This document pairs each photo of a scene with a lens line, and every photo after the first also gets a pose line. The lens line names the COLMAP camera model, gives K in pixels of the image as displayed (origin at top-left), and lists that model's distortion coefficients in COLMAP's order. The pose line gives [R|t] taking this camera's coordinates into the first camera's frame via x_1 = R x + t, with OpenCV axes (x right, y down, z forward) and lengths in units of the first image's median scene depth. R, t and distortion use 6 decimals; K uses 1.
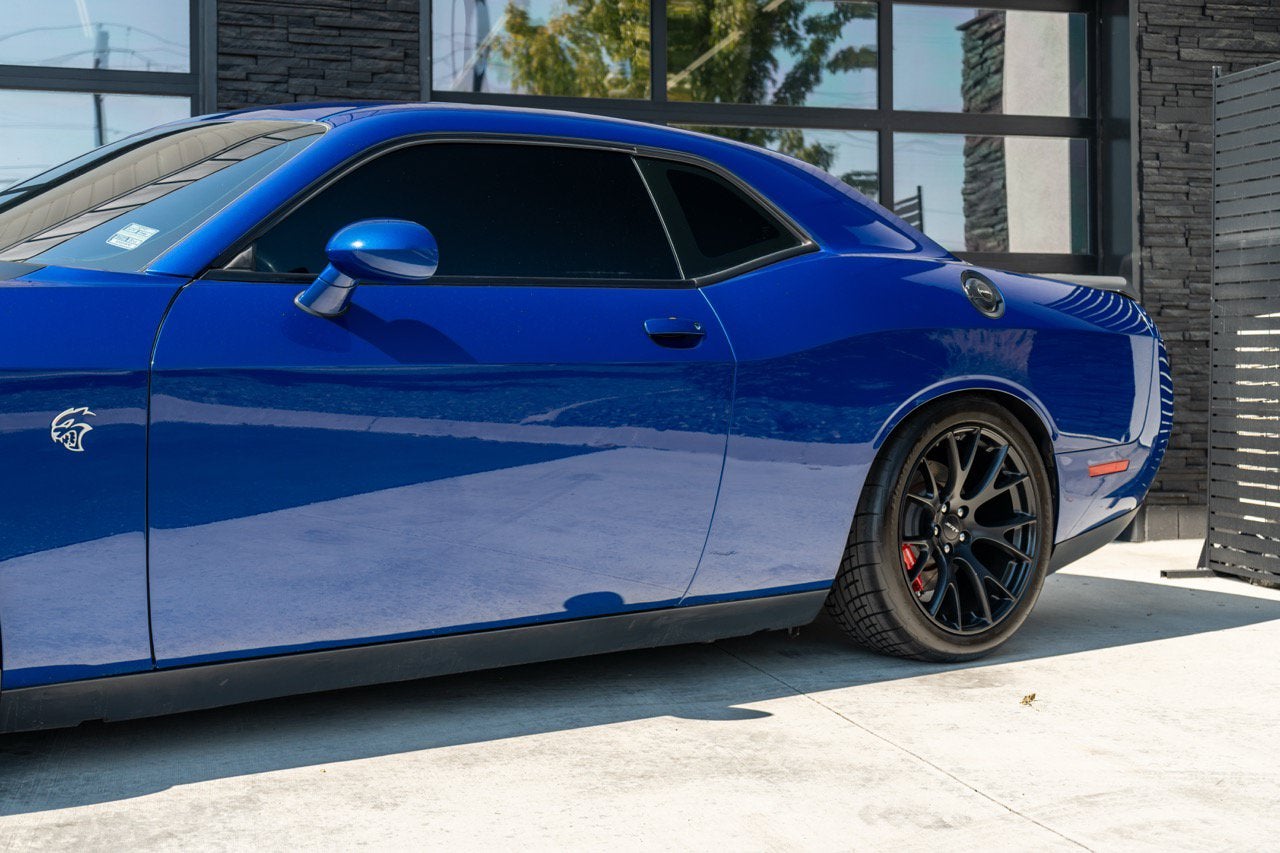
lens RADIAL K [[1871.0, 0, 655.0], [0, 1871.0, 427.9], [0, 0, 1]] dist [0.036819, 0.163072]
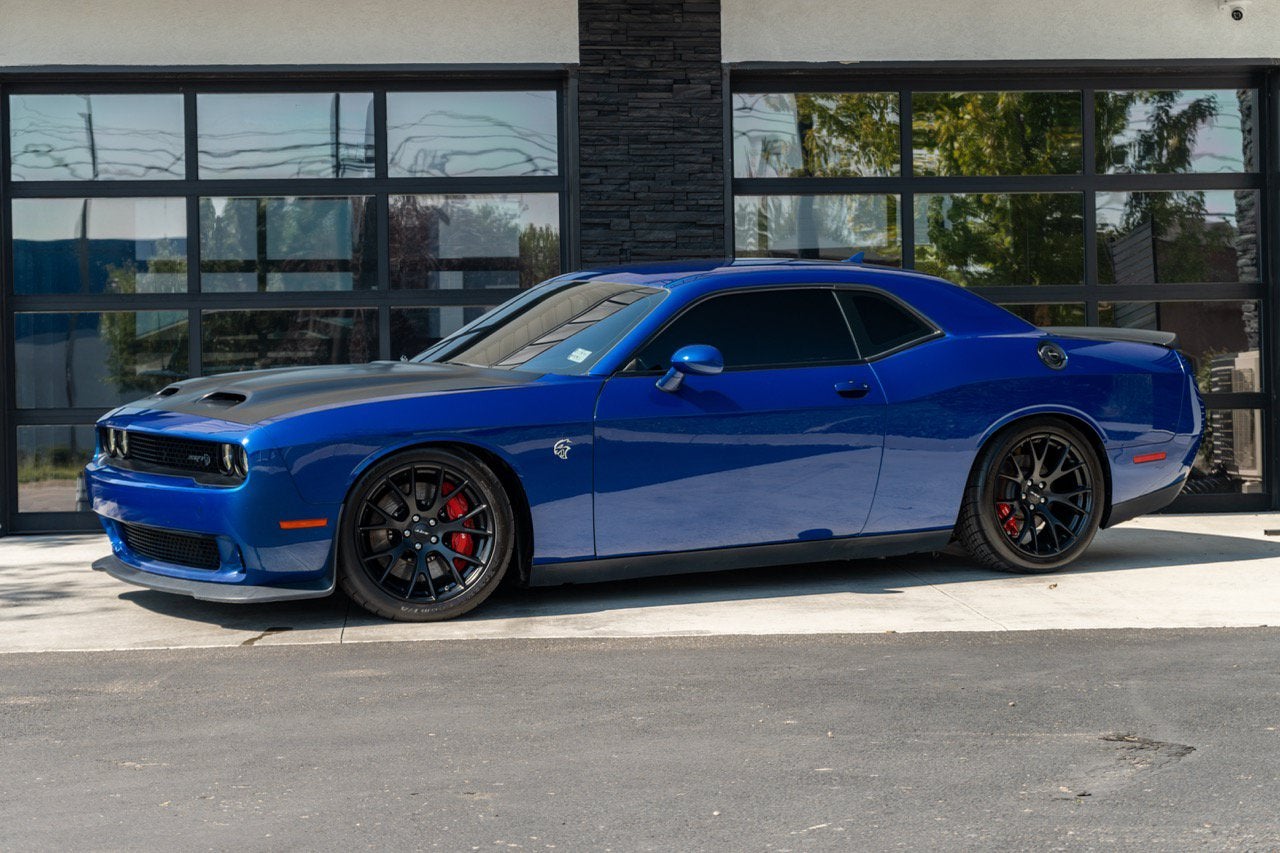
lens RADIAL K [[1871.0, 0, 655.0], [0, 1871.0, 427.9], [0, 0, 1]] dist [0.036819, 0.163072]
pose [[0.985412, -0.016117, -0.169419, 0.053352], [0.016940, 0.999851, 0.003412, -0.008972], [0.169339, -0.006232, 0.985538, -0.353881]]
